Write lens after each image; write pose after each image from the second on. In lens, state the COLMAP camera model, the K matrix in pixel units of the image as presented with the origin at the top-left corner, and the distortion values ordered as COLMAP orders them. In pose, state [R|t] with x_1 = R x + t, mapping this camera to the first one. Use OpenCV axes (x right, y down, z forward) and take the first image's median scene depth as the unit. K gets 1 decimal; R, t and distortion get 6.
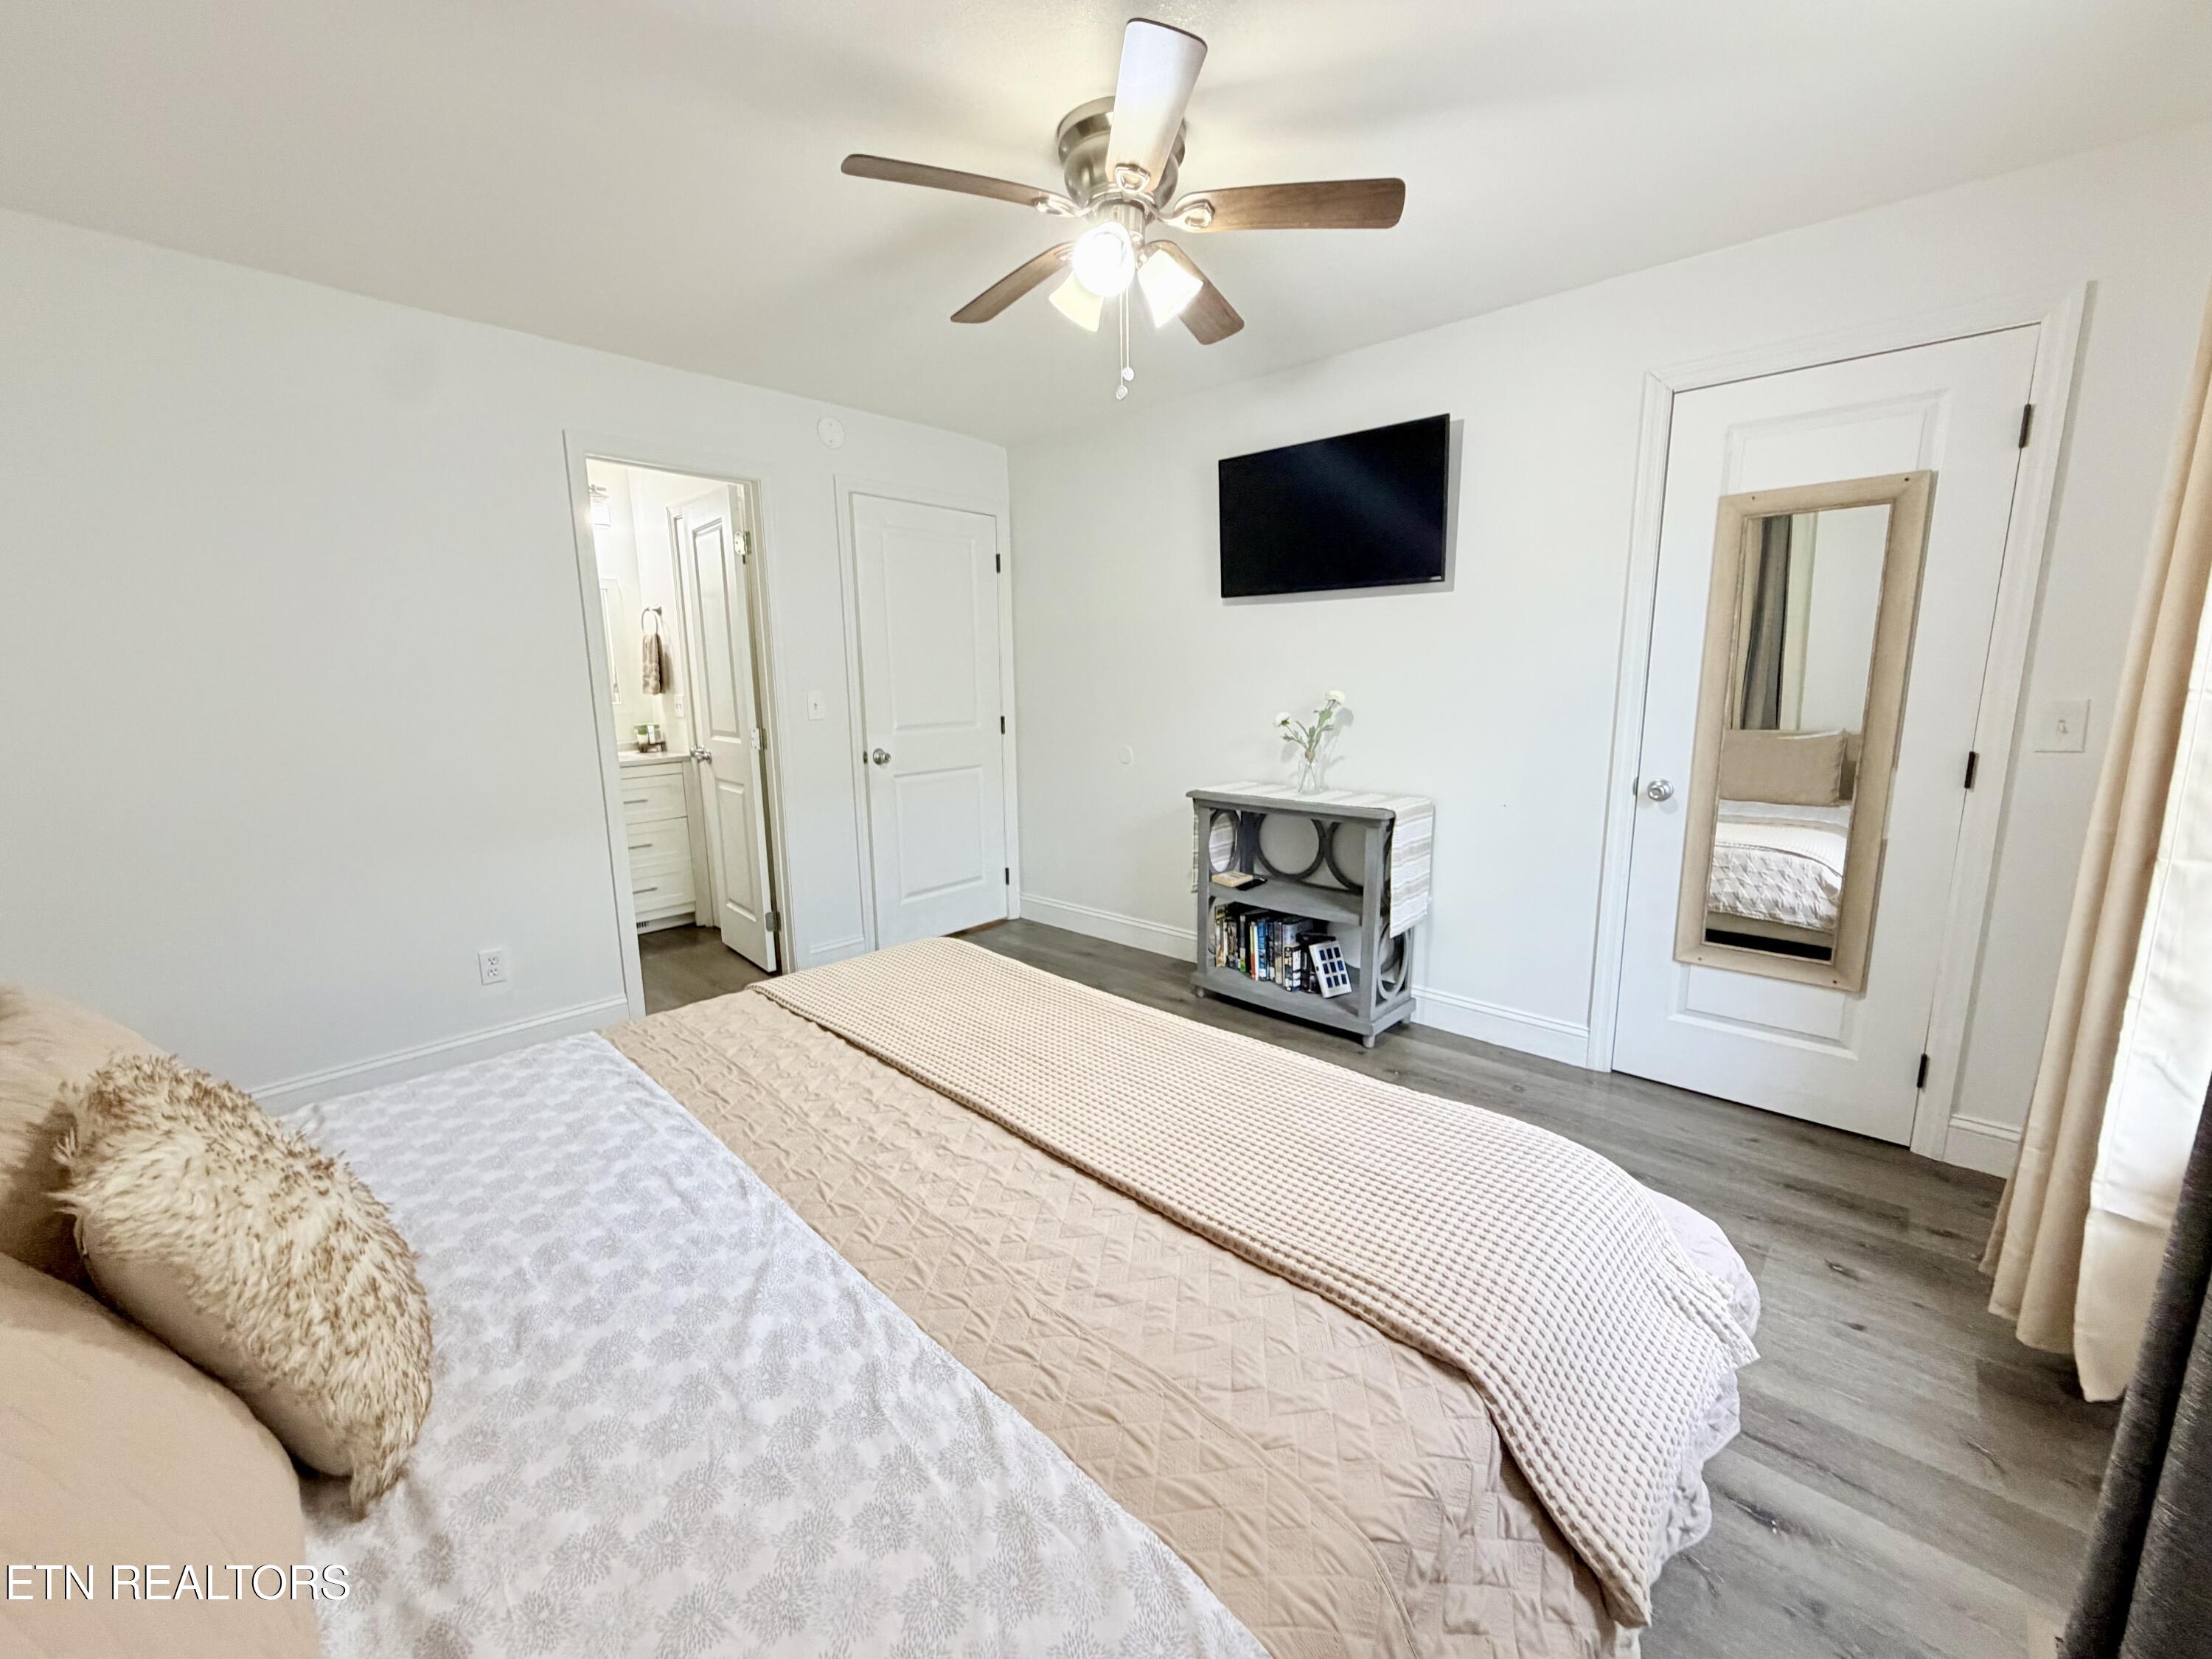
lens RADIAL K [[882.5, 0, 1104.1], [0, 882.5, 834.5], [0, 0, 1]] dist [0.001165, 0.000452]
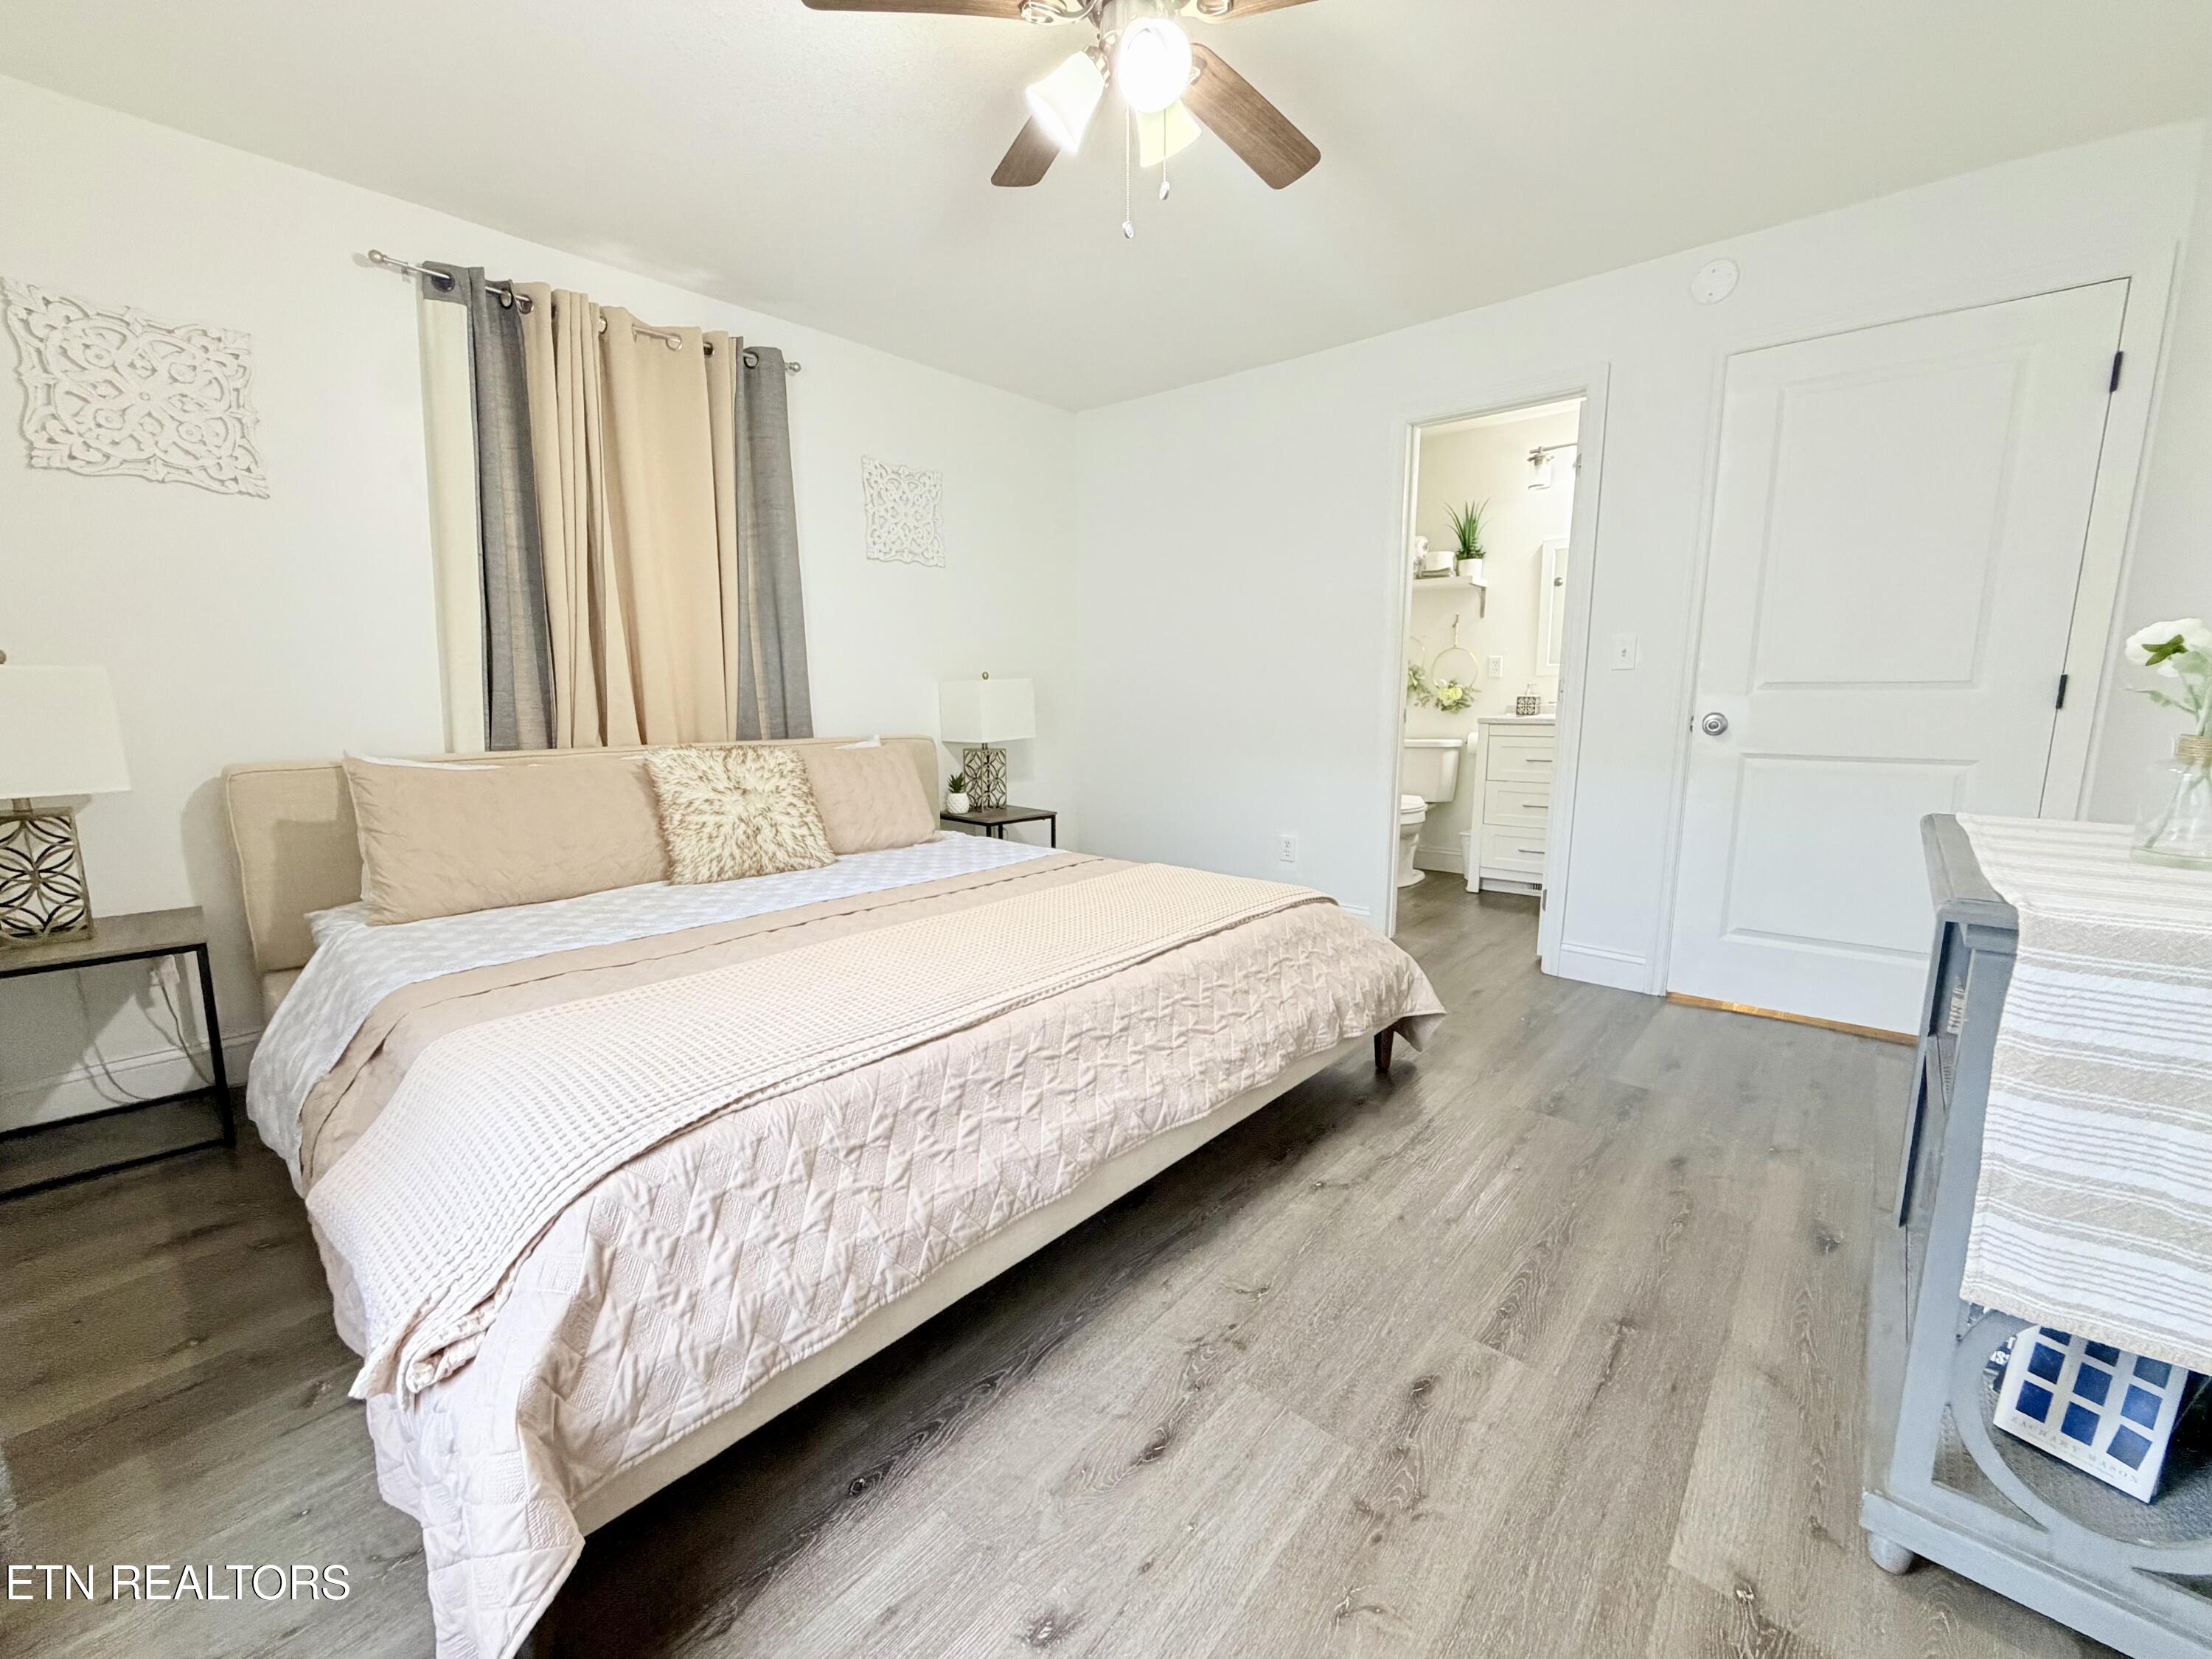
lens RADIAL K [[882.5, 0, 1100.8], [0, 882.5, 824.0], [0, 0, 1]] dist [0.001165, 0.000452]
pose [[0.025634, 0.163356, -0.986234, 0.502035], [-0.173779, 0.972266, 0.156525, -0.038288], [0.984451, 0.167375, 0.053311, 0.532602]]
